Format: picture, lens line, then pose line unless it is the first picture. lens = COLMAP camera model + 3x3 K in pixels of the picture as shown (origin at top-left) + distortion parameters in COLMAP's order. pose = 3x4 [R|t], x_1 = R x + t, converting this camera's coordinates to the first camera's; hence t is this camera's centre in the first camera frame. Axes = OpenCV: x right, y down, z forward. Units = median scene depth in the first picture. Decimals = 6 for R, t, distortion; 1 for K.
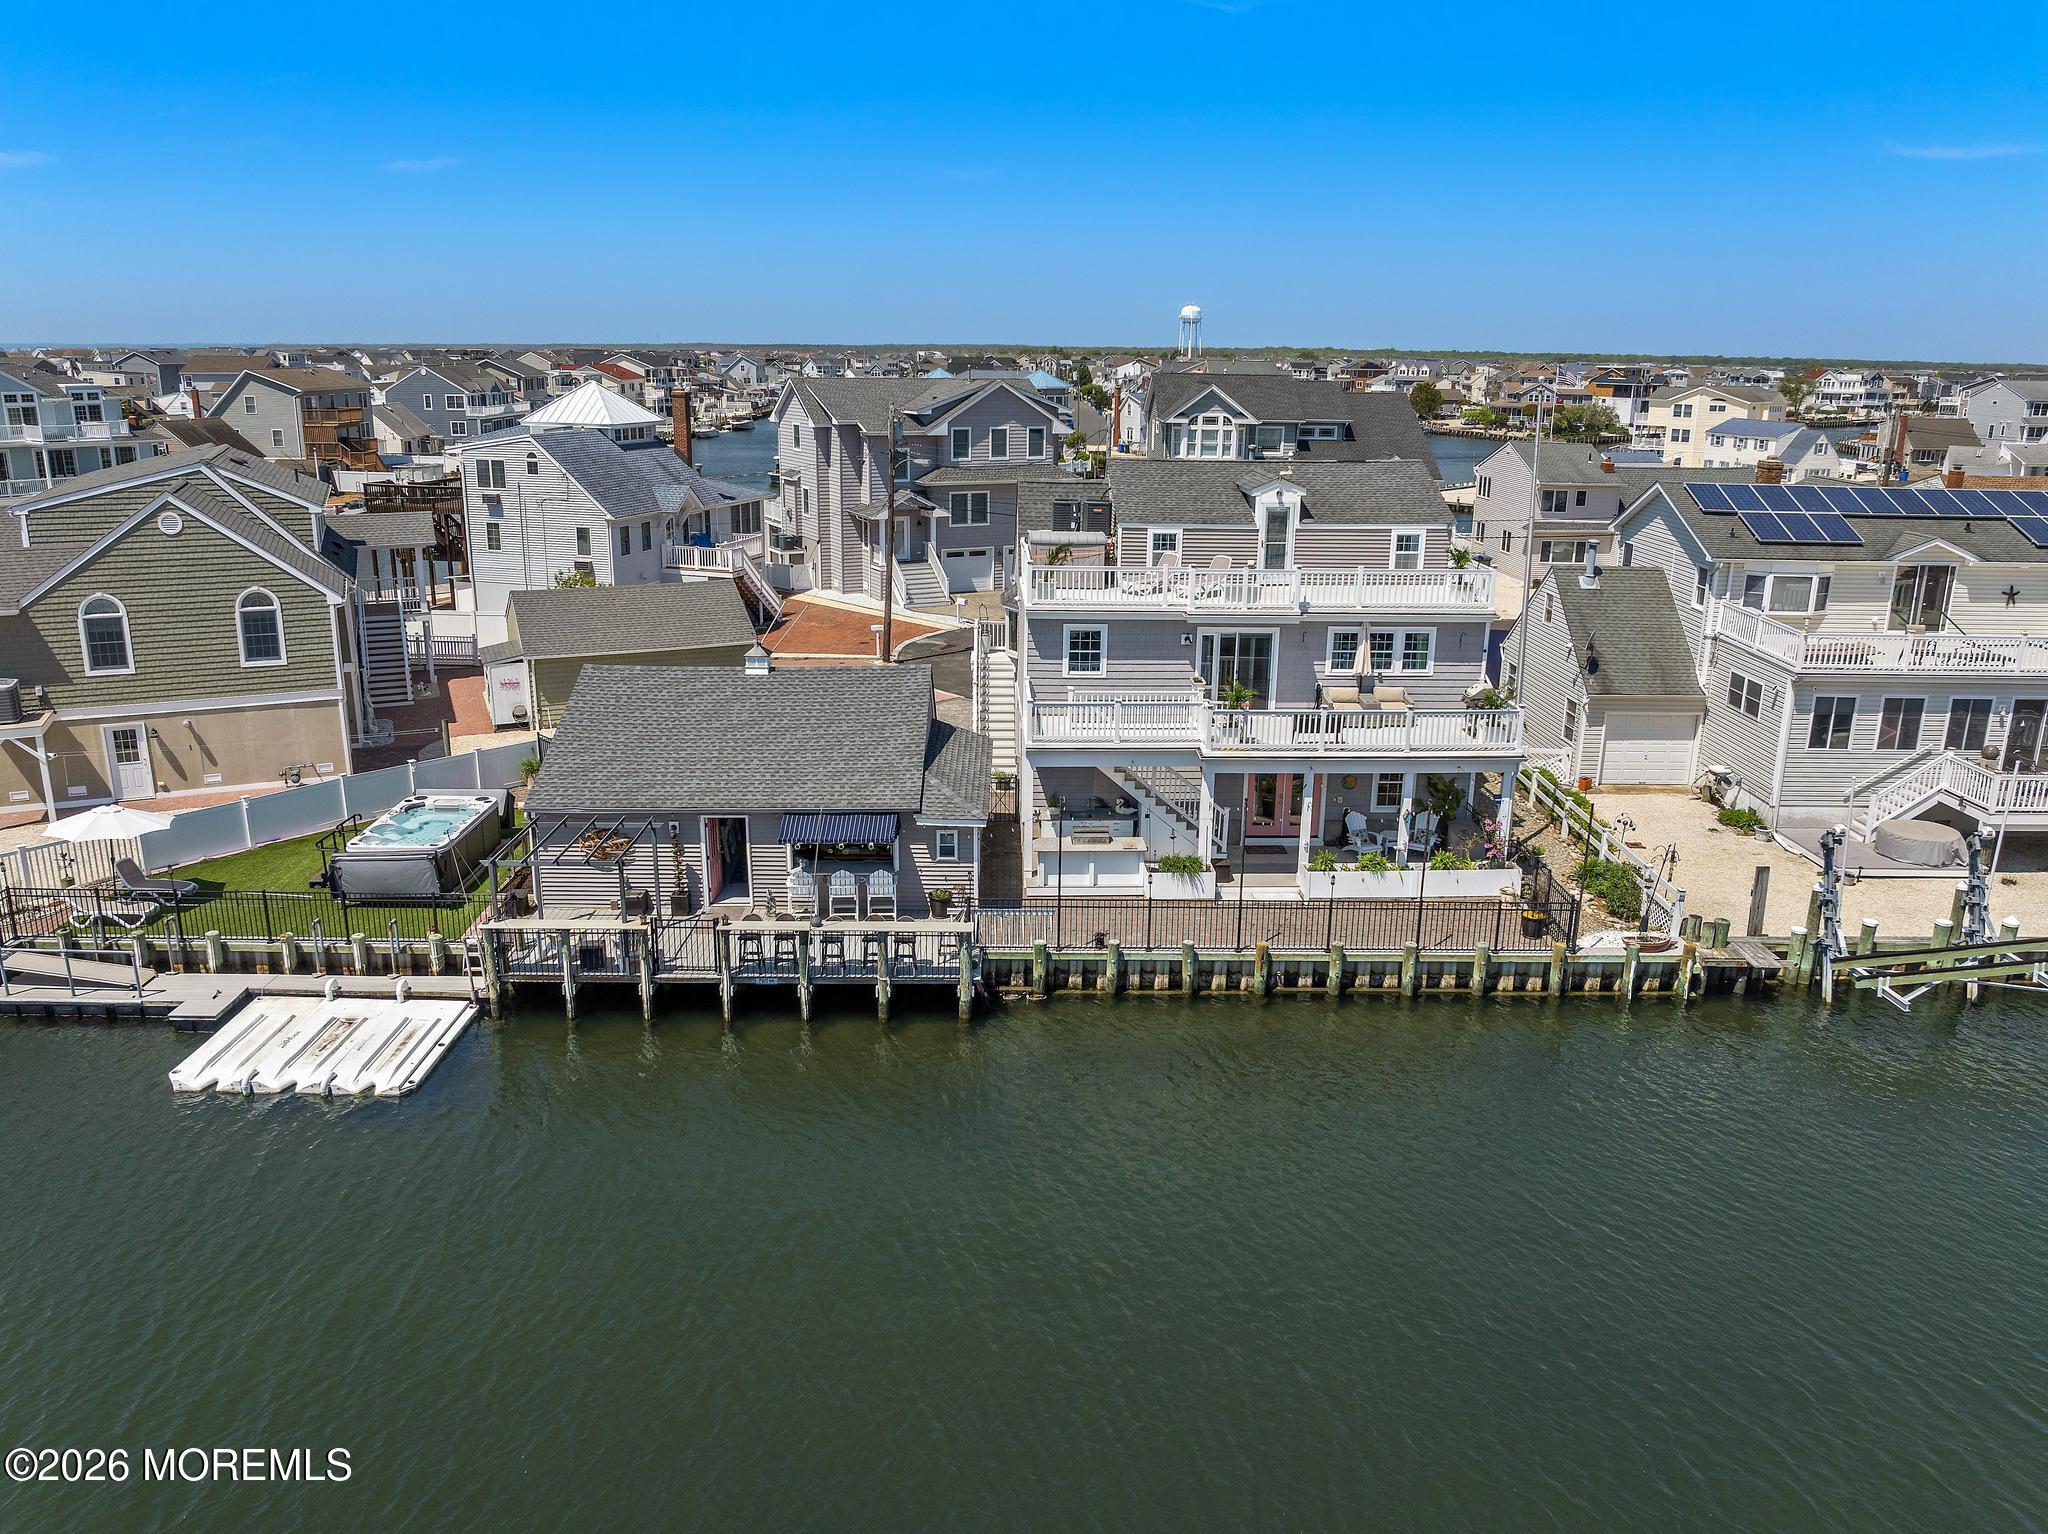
lens RADIAL K [[1460.3, 0, 1028.6], [0, 1460.3, 763.5], [0, 0, 1]] dist [-0.030150, -0.010424]
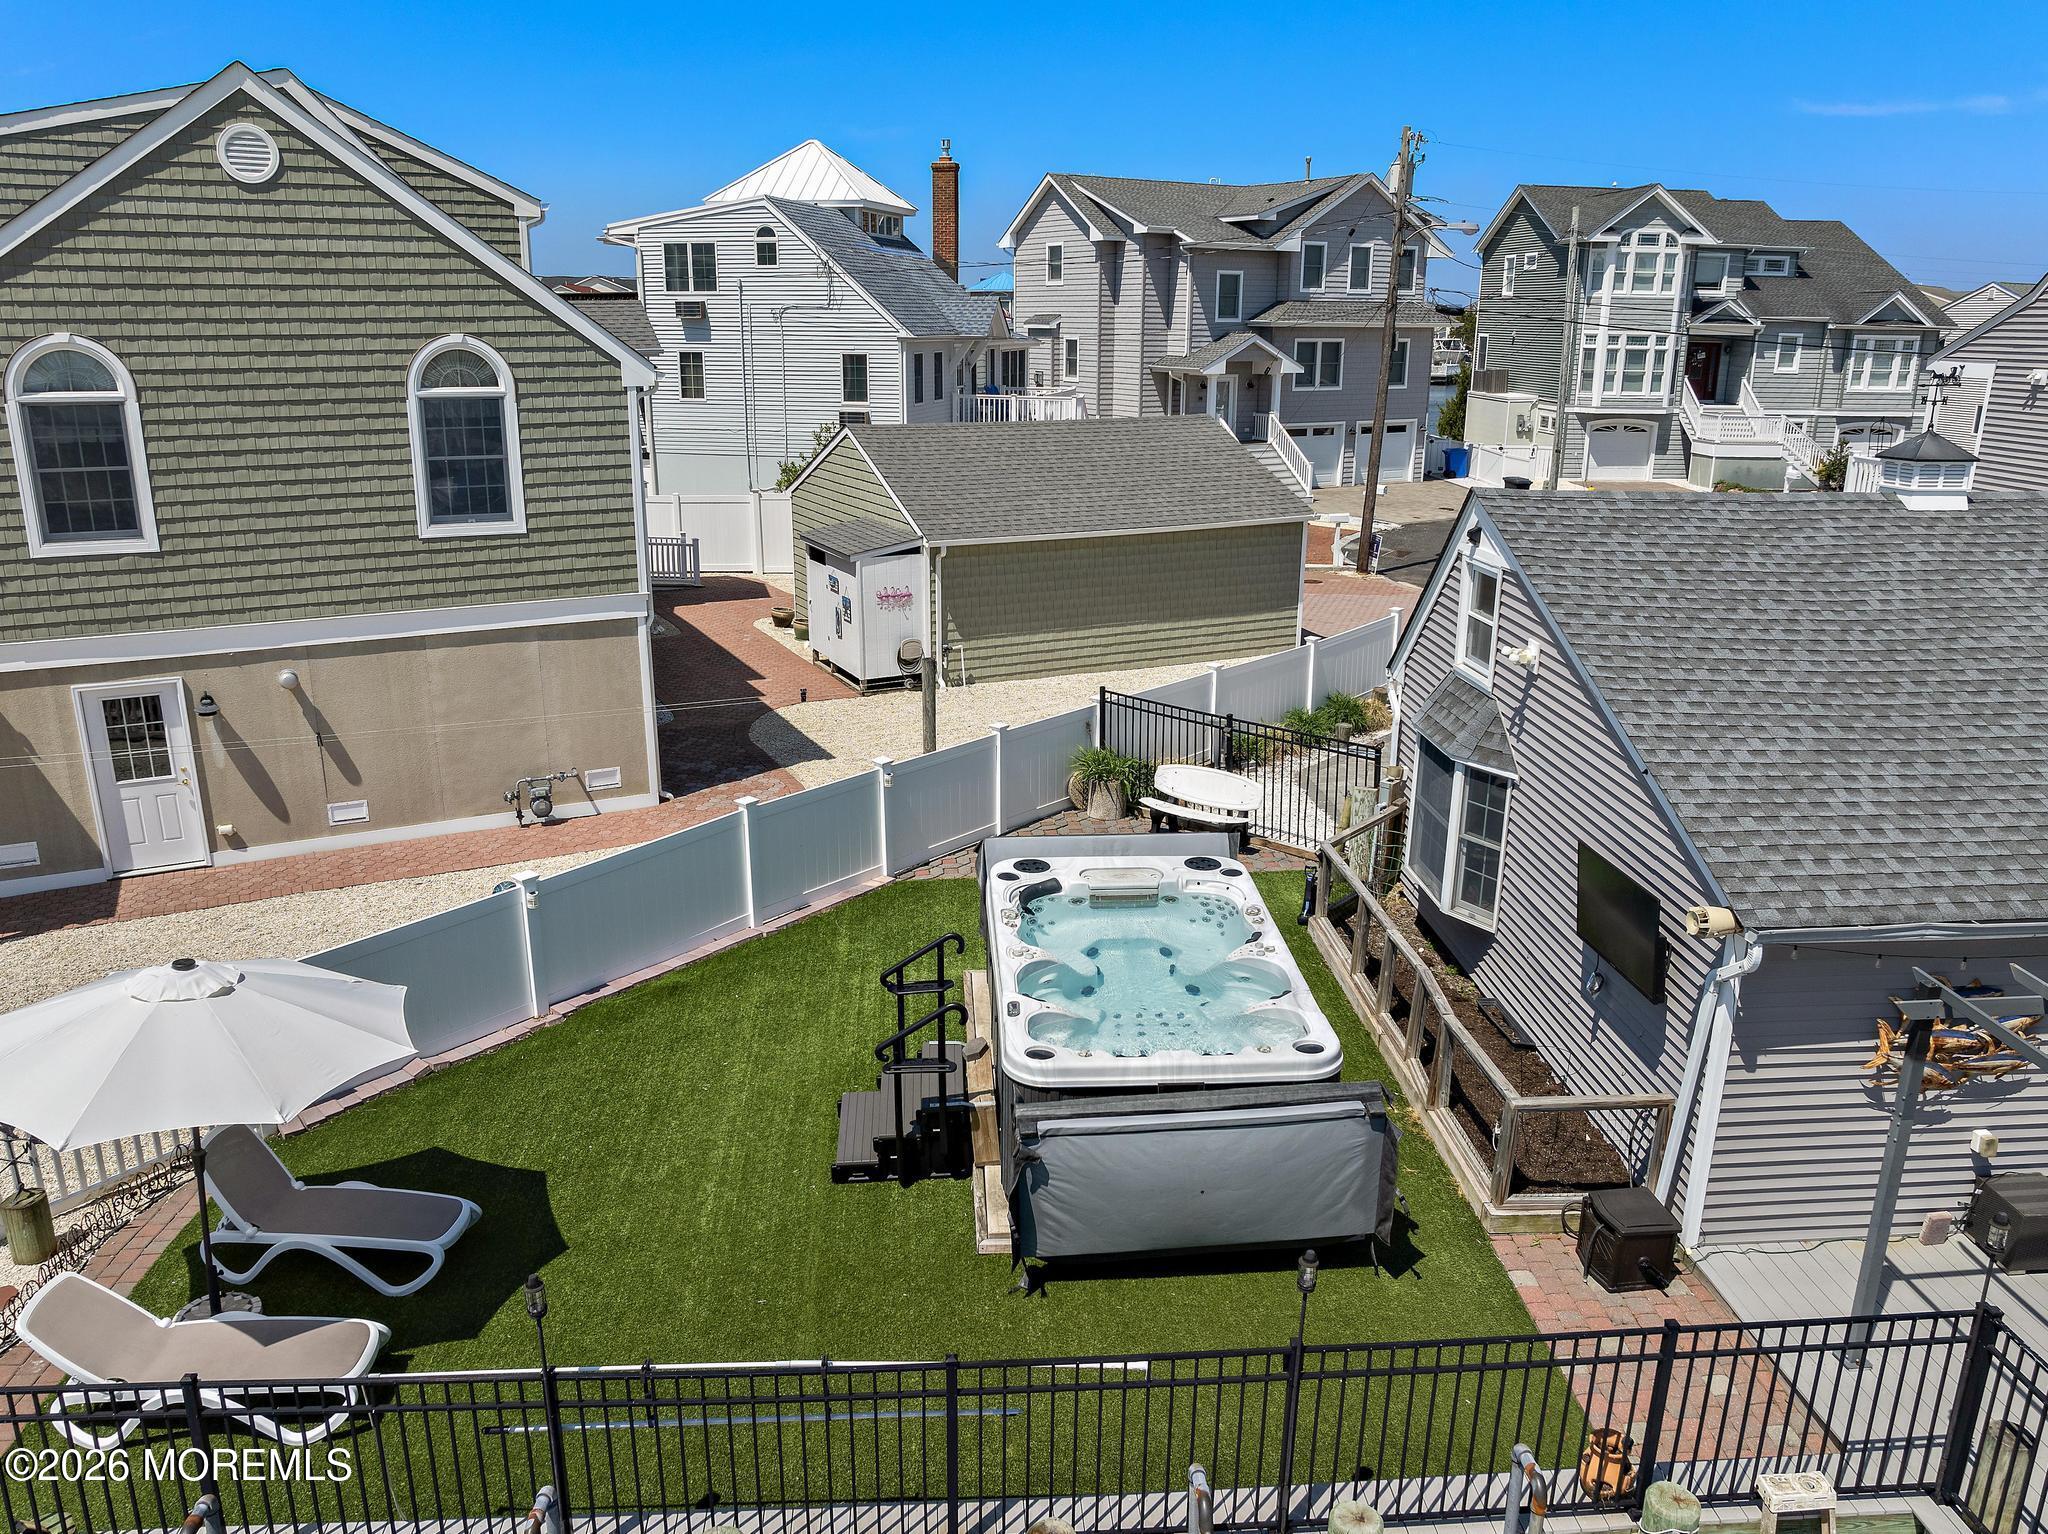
lens RADIAL K [[1484.5, 0, 1032.2], [0, 1484.5, 760.2], [0, 0, 1]] dist [-0.042031, 0.002709]
pose [[0.998549, -0.021993, 0.049159, -0.433857], [0.021160, 0.999625, 0.017402, -0.008653], [-0.049523, -0.016337, 0.998639, 0.635275]]
